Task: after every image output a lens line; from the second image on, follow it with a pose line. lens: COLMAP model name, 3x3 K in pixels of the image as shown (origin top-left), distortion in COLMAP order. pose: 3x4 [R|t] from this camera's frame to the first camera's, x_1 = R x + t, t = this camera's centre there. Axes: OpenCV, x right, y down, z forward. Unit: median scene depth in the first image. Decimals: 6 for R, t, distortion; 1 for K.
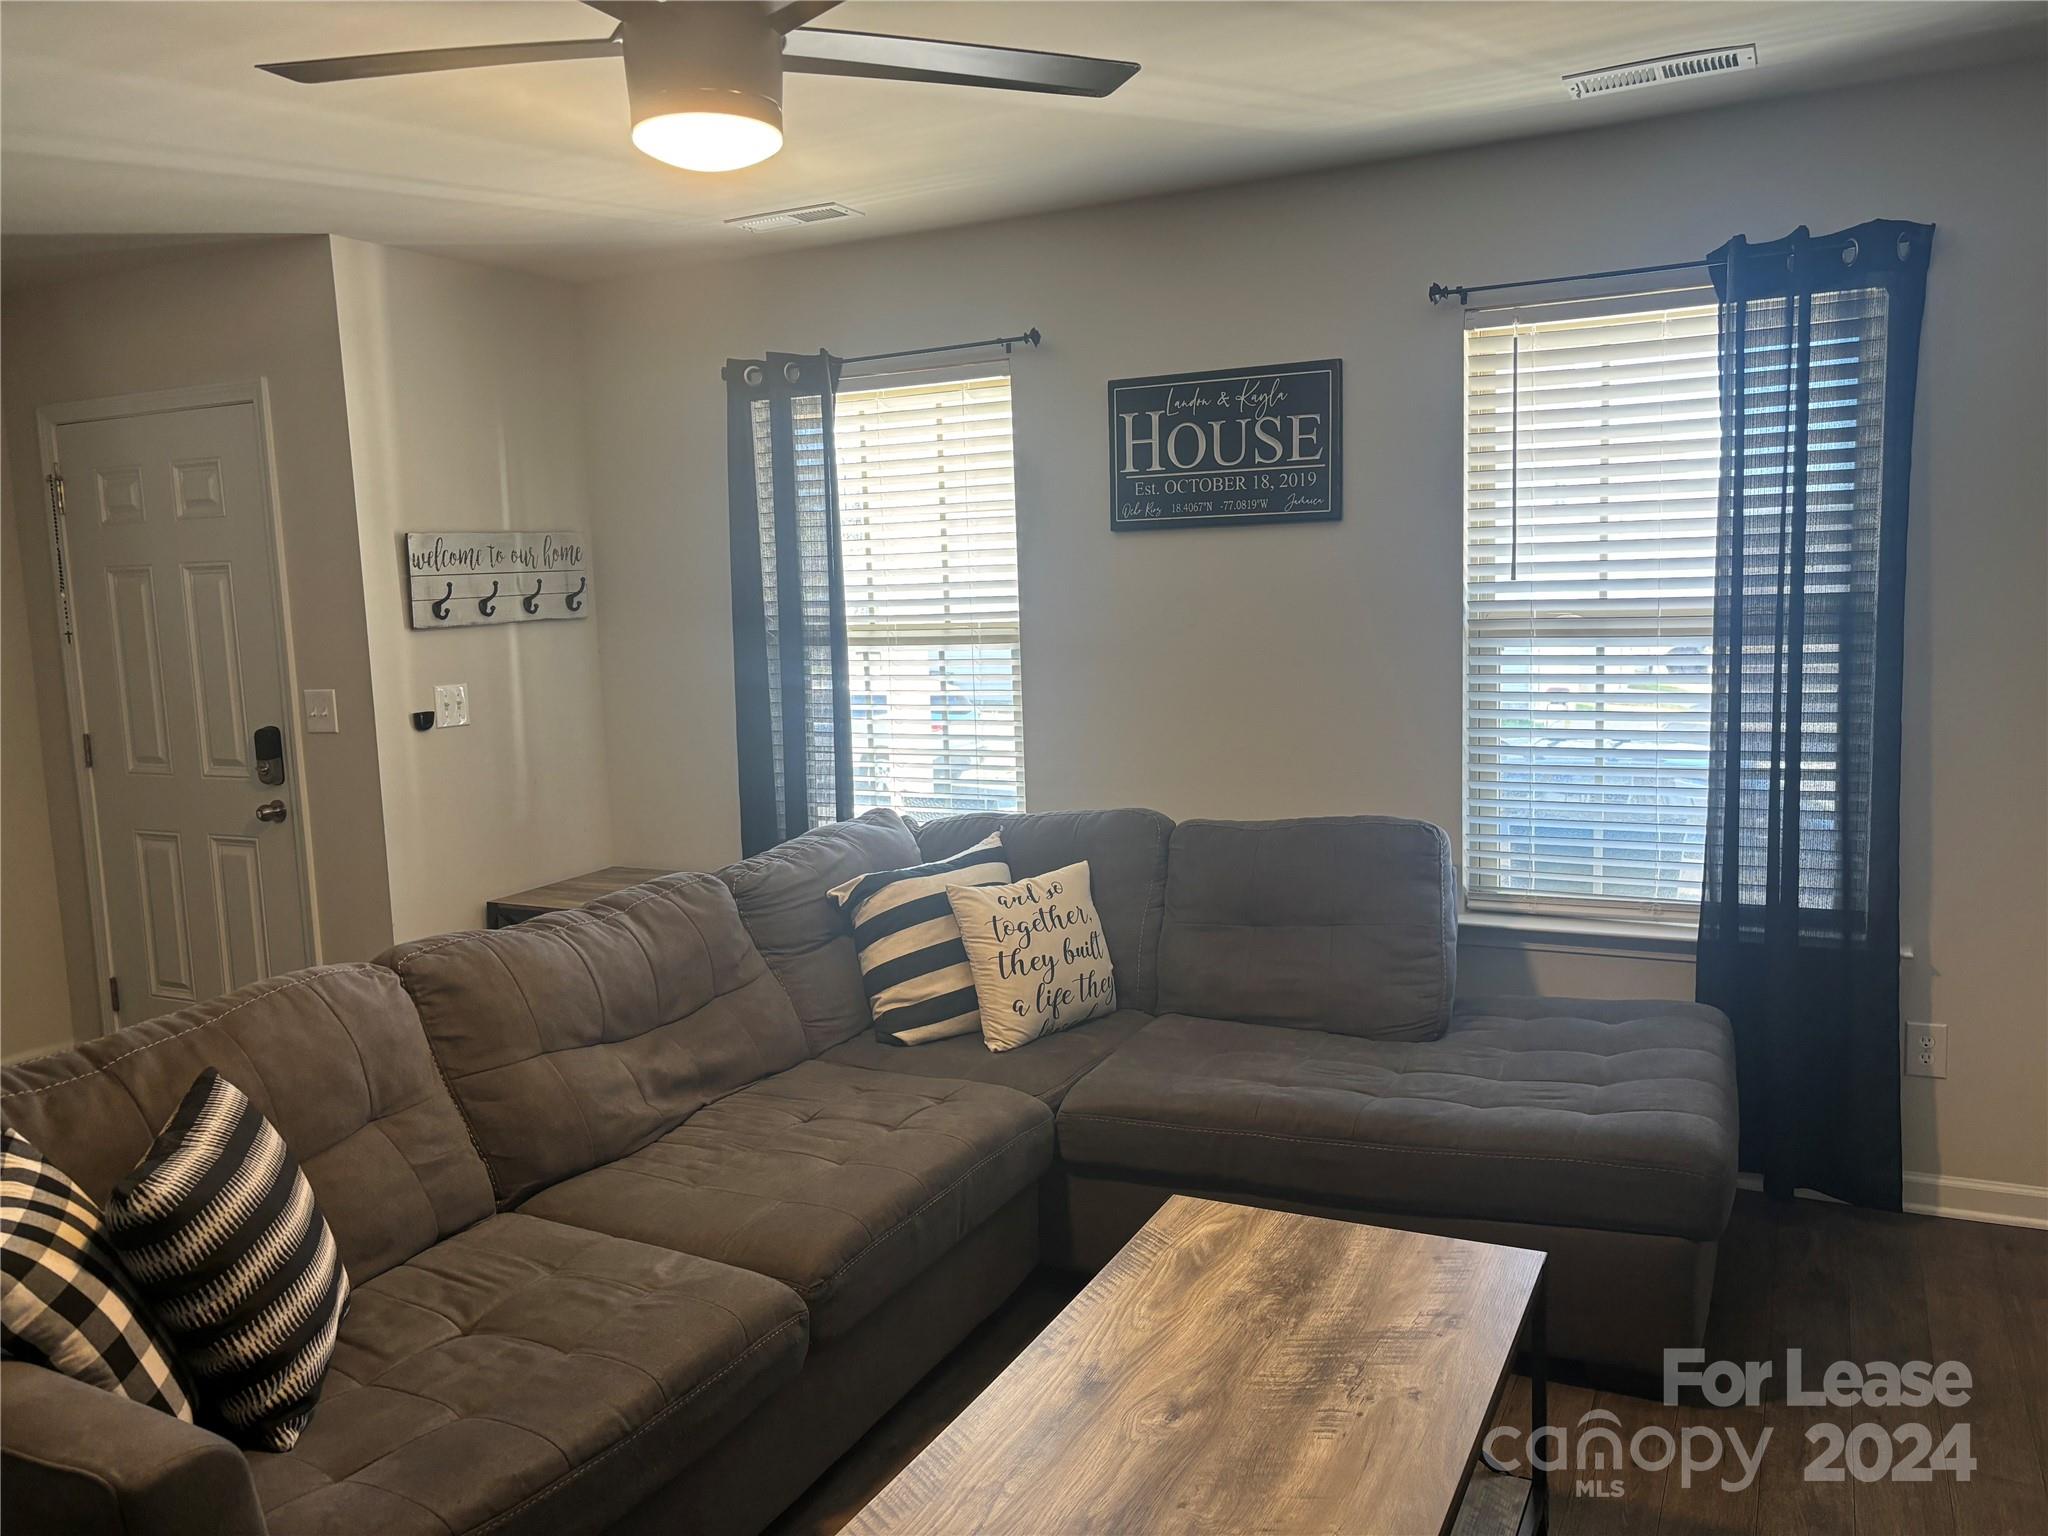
lens RADIAL K [[1553.8, 0, 1024.0], [0, 1553.8, 768.0], [0, 0, 1]] dist [0.034575, -0.006781]
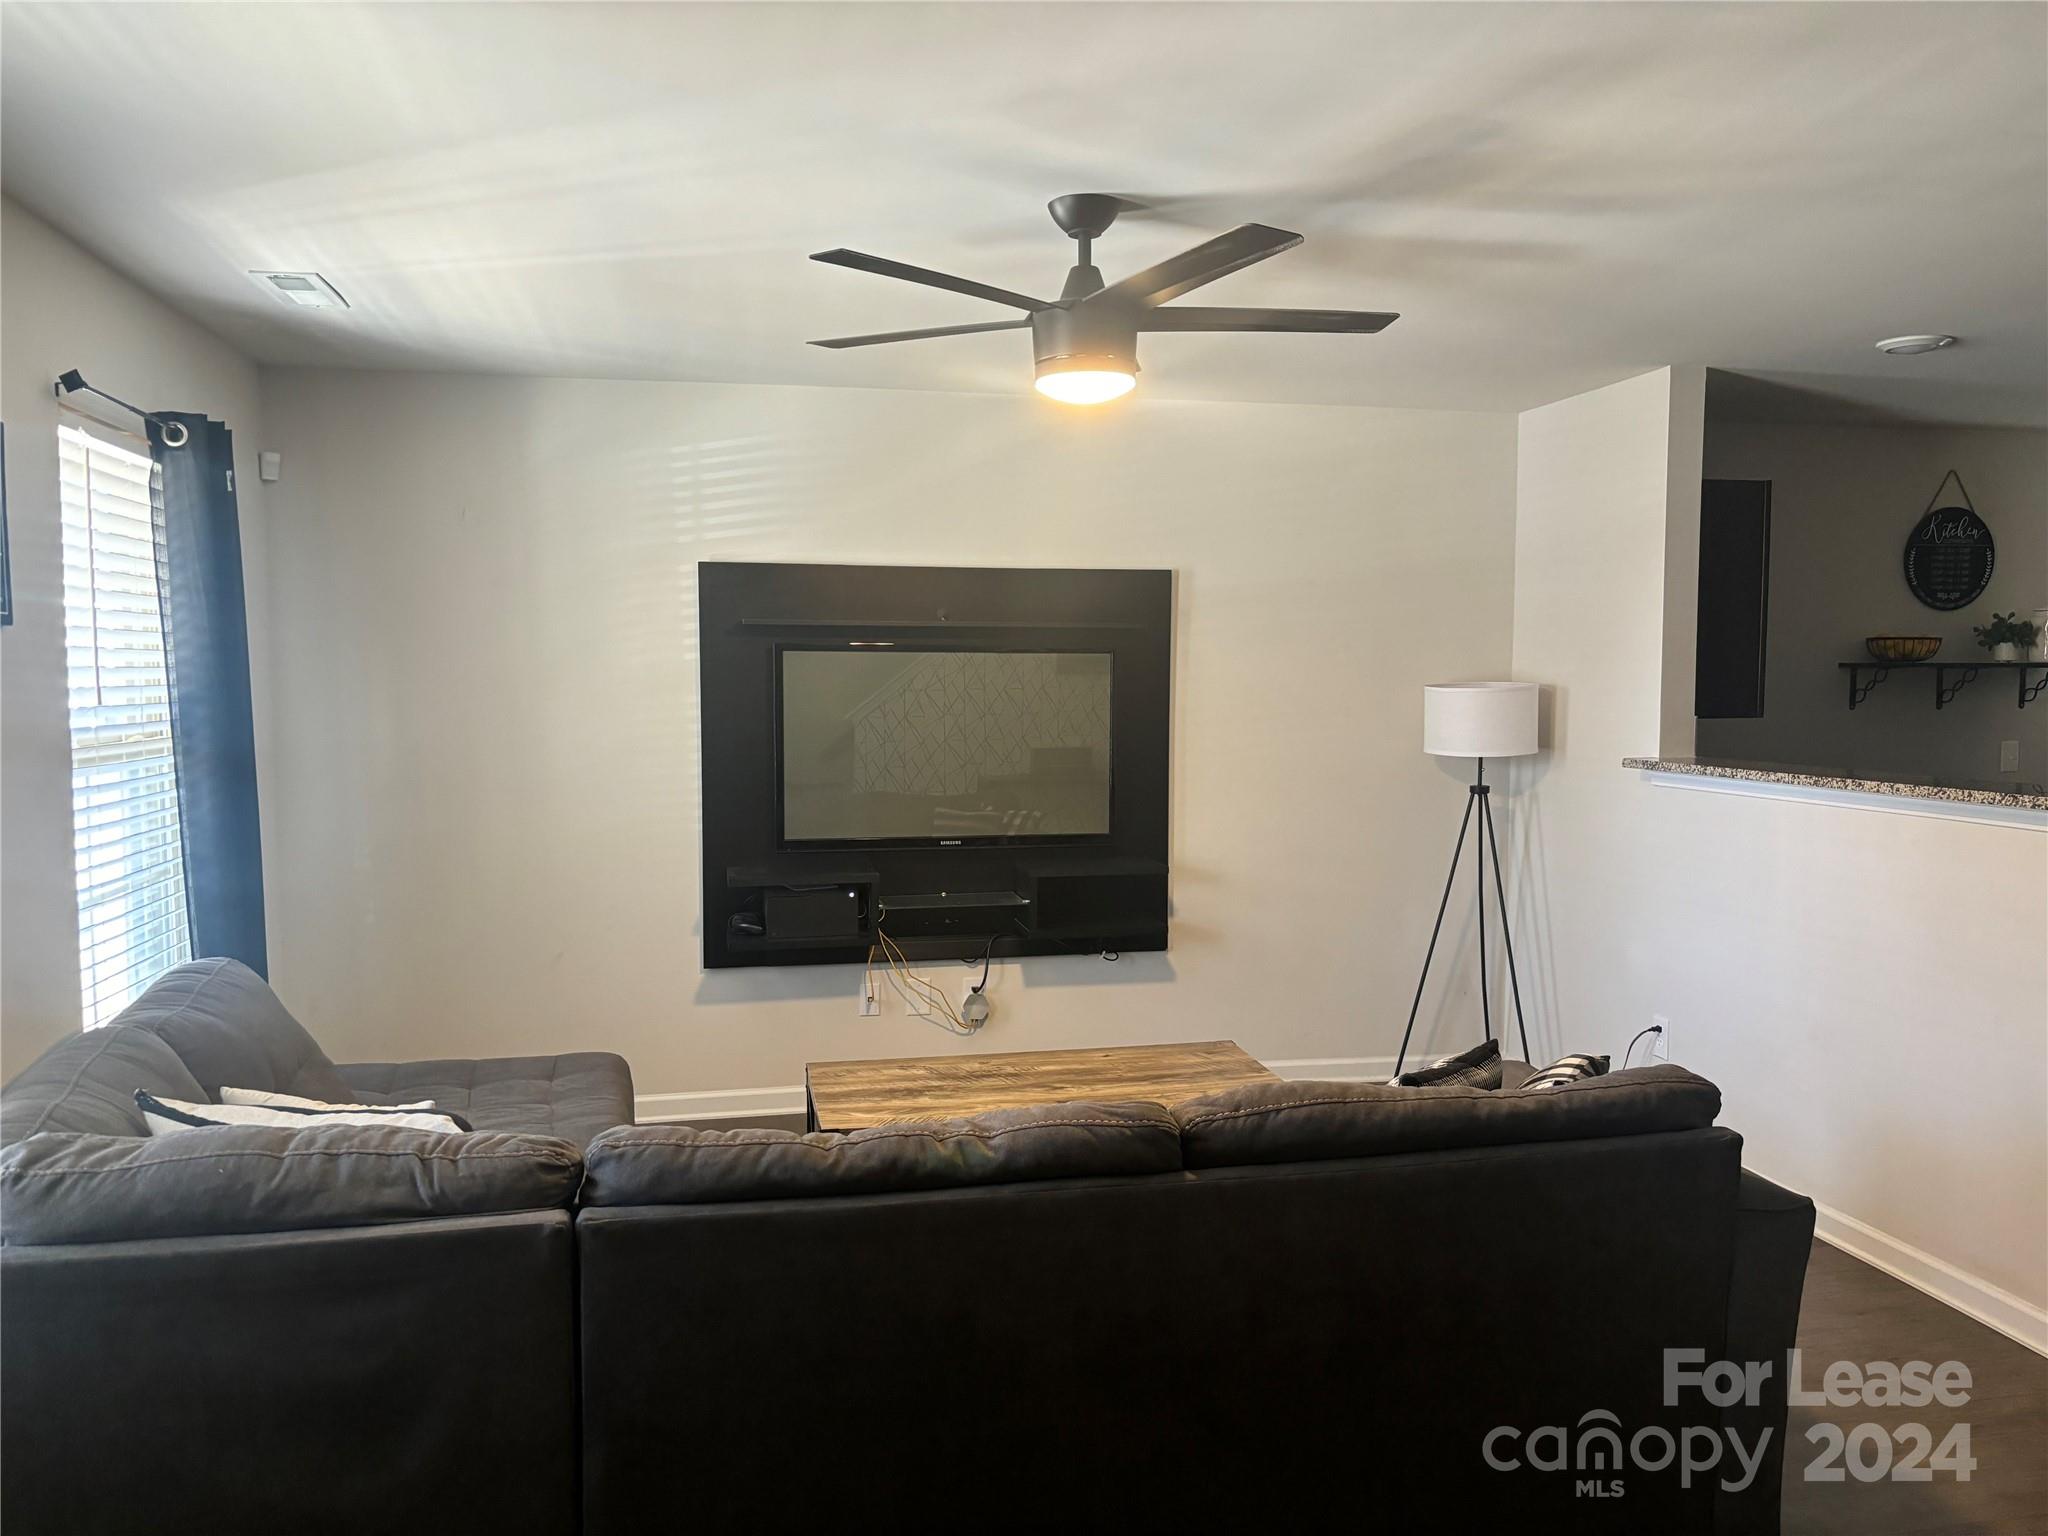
lens RADIAL K [[1553.8, 0, 1024.0], [0, 1553.8, 768.0], [0, 0, 1]] dist [0.034575, -0.006781]
pose [[-0.626653, -0.014445, 0.779164, -0.717761], [0.111717, 0.987836, 0.108164, -0.114787], [-0.771249, 0.154827, -0.617417, 1.091128]]
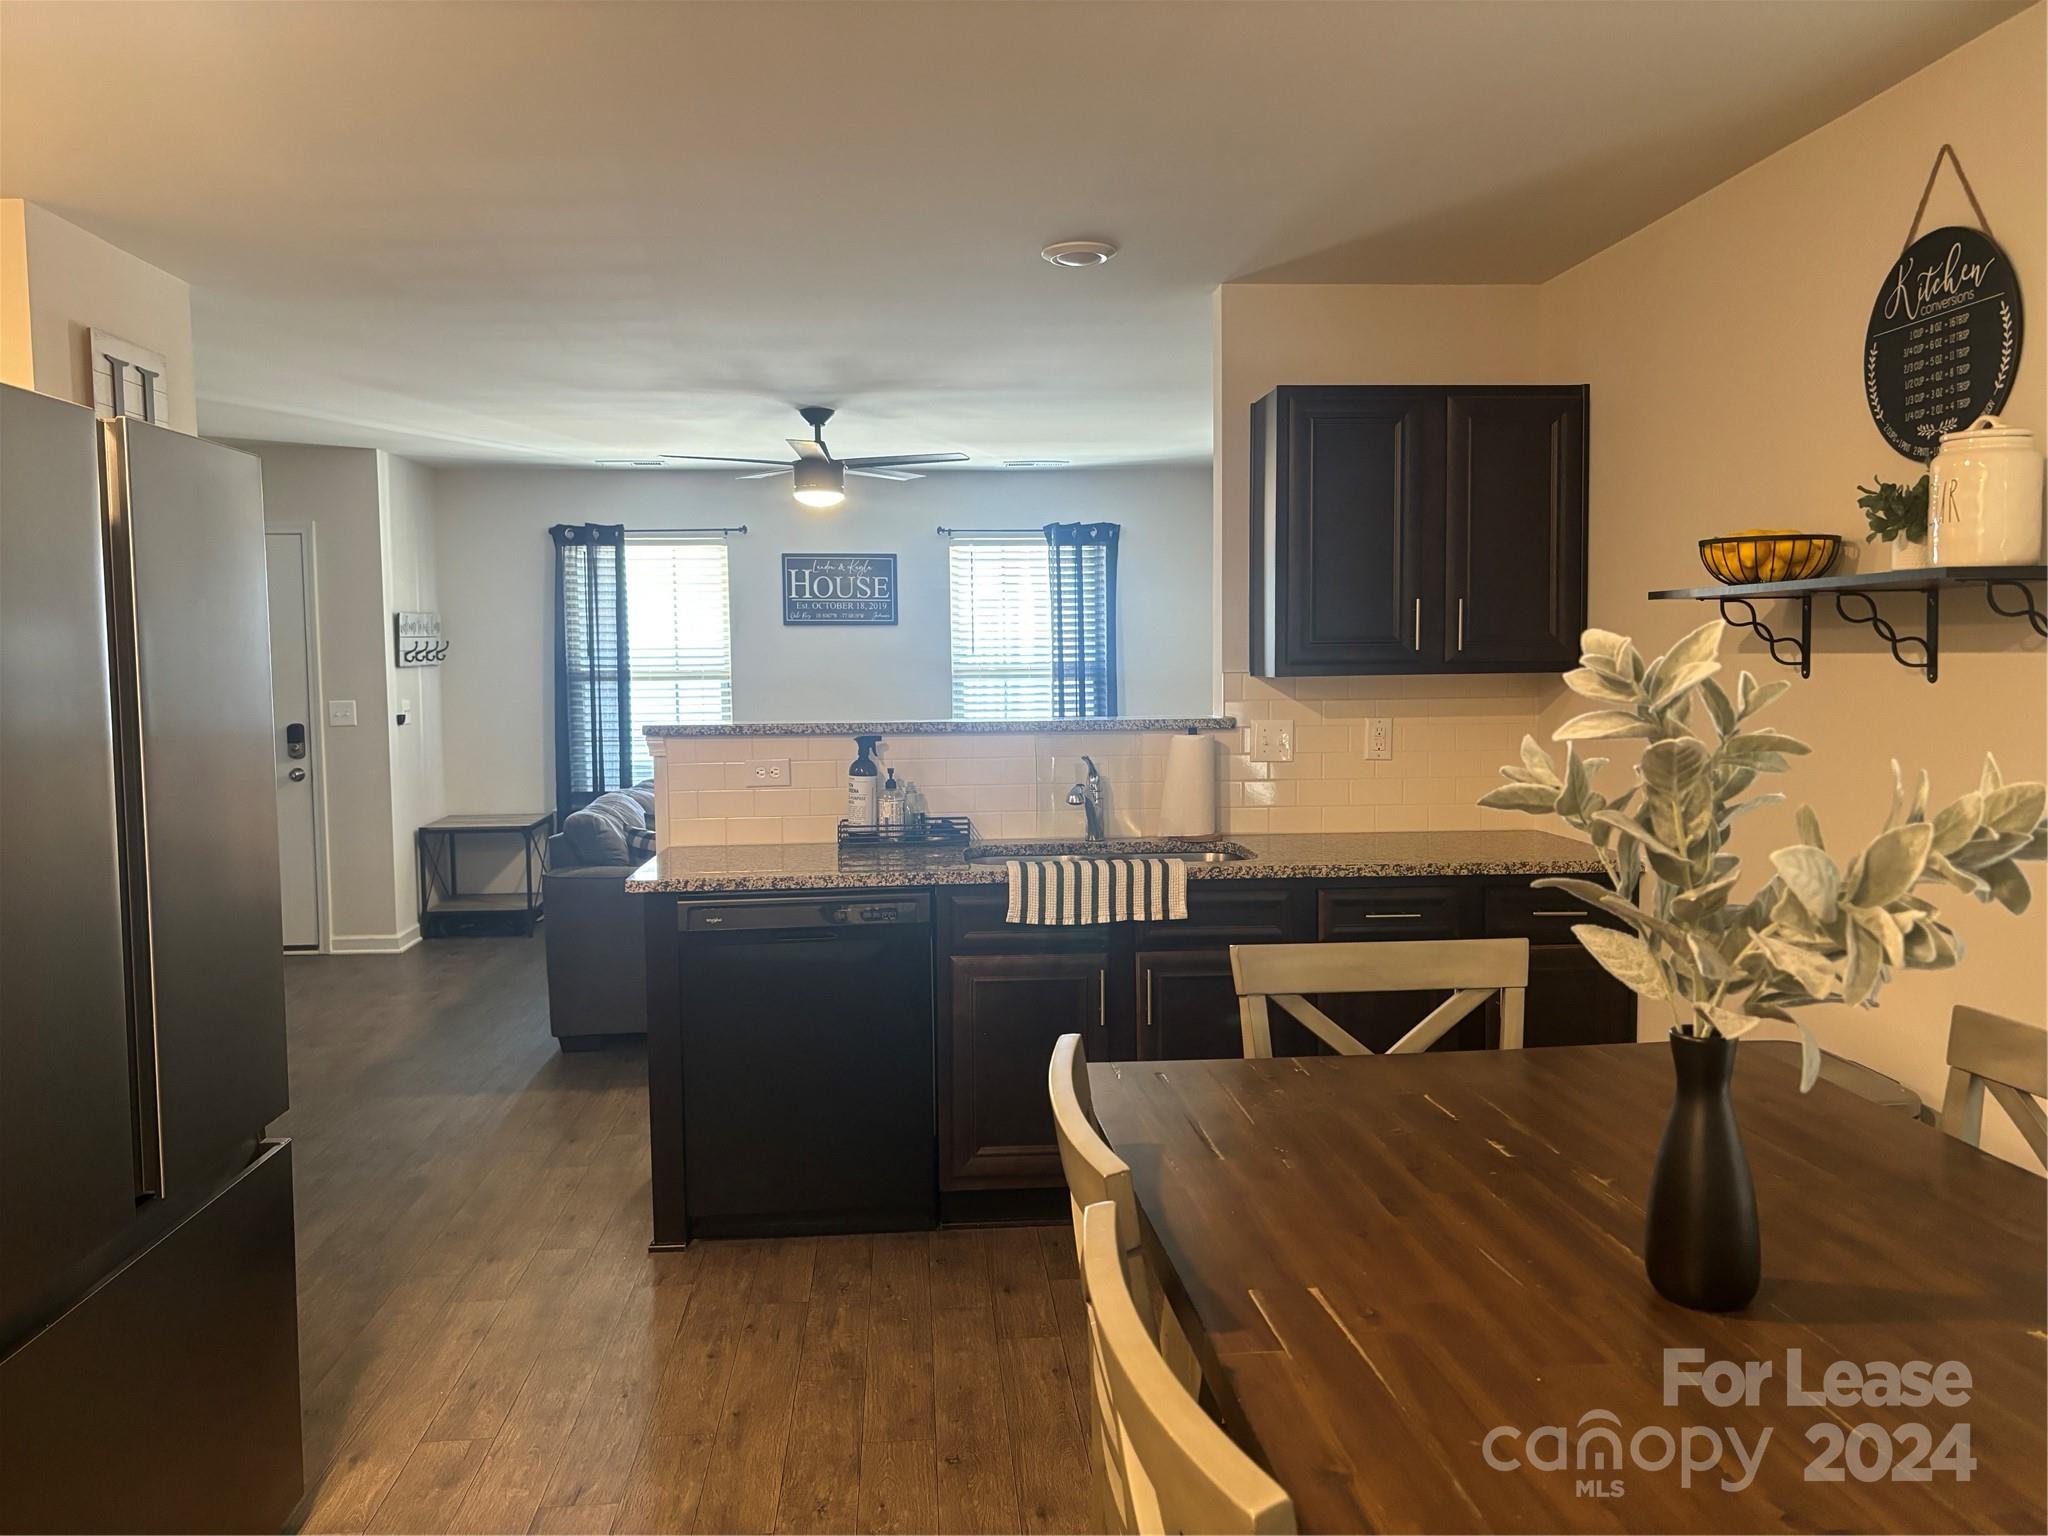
lens RADIAL K [[1553.8, 0, 1024.0], [0, 1553.8, 768.0], [0, 0, 1]] dist [0.034575, -0.006781]
pose [[0.852474, -0.014069, 0.522580, -0.792910], [0.043806, 0.998044, -0.044591, 0.148787], [-0.520931, 0.060905, 0.851423, -0.952492]]
